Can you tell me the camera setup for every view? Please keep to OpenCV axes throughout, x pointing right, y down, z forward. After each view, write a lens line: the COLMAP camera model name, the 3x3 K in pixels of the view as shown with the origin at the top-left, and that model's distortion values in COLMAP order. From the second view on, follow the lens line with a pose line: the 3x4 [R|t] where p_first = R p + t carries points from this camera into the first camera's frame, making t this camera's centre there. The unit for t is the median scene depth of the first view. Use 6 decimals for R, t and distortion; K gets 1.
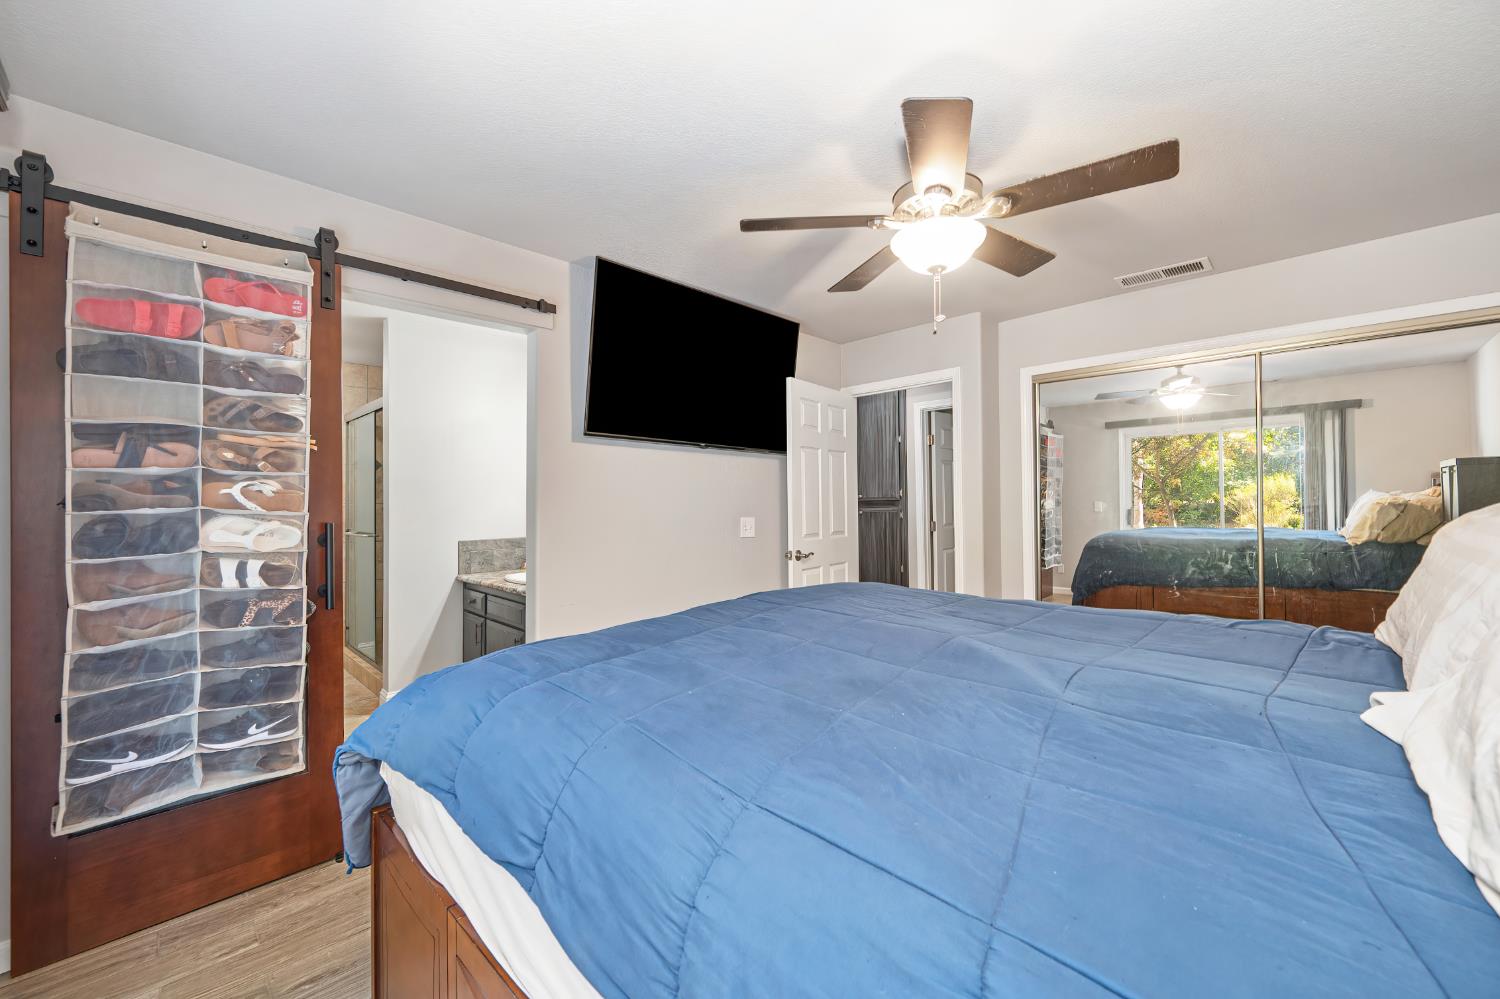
lens RADIAL K [[579.9, 0, 750.0], [0, 579.9, 499.5], [0, 0, 1]] dist [-0.000292, 0.000046]
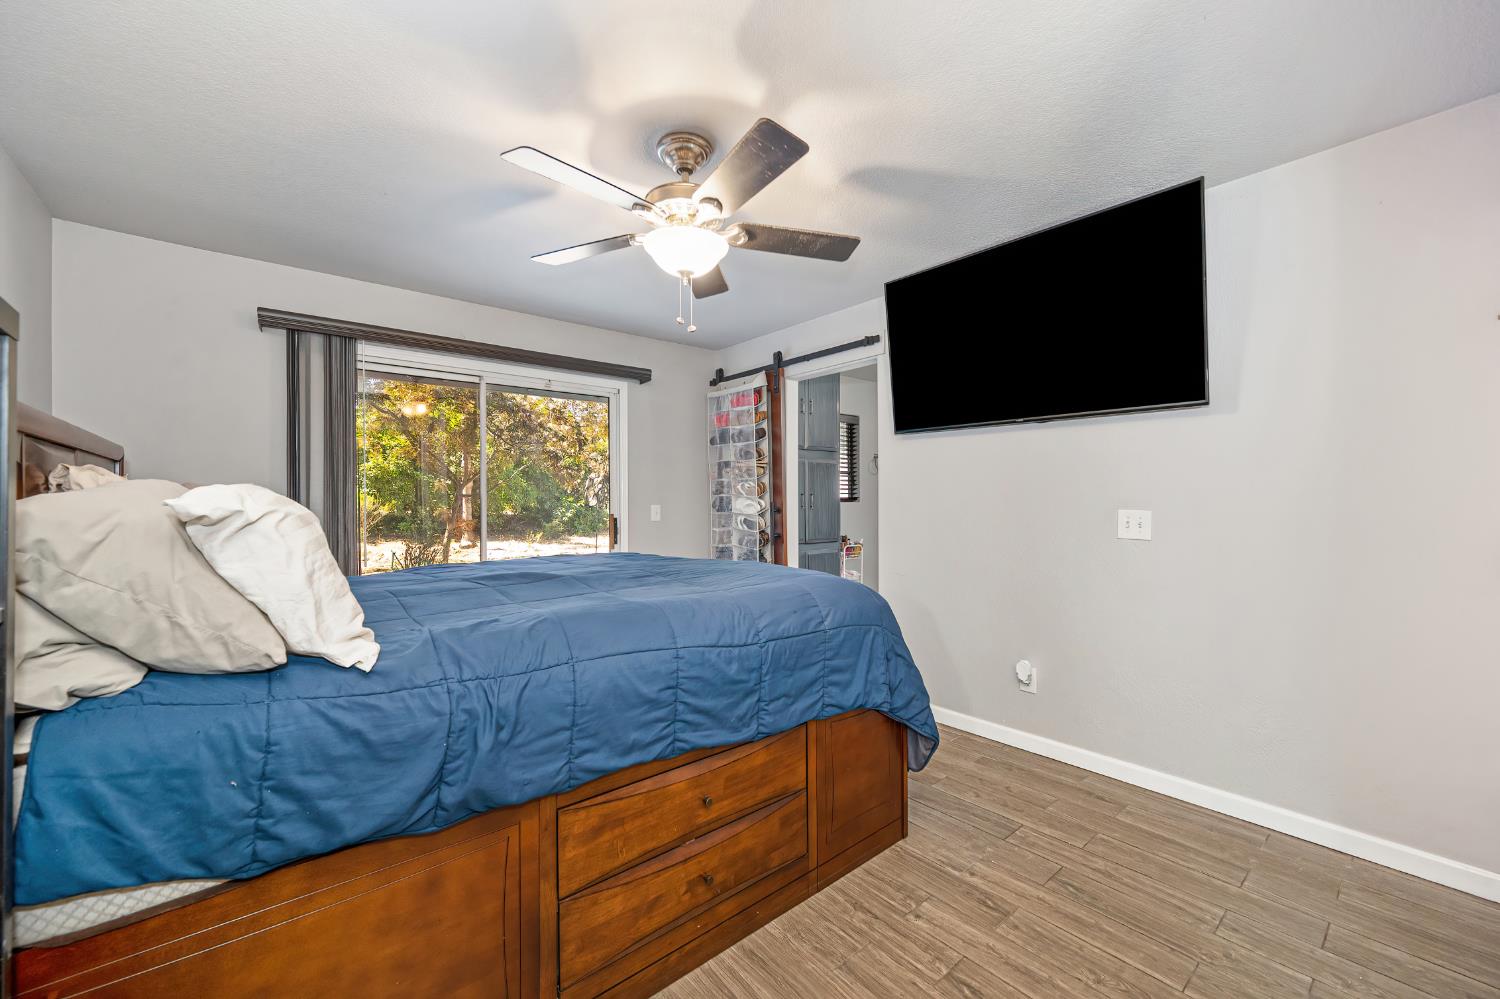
lens RADIAL K [[589.1, 0, 748.8], [0, 589.1, 500.7], [0, 0, 1]] dist [-0.001544, 0.000247]
pose [[-0.087620, 0.006977, -0.996130, 1.228506], [0.007072, 0.999955, 0.006381, 0.021898], [0.996129, -0.006485, -0.087665, 1.046604]]
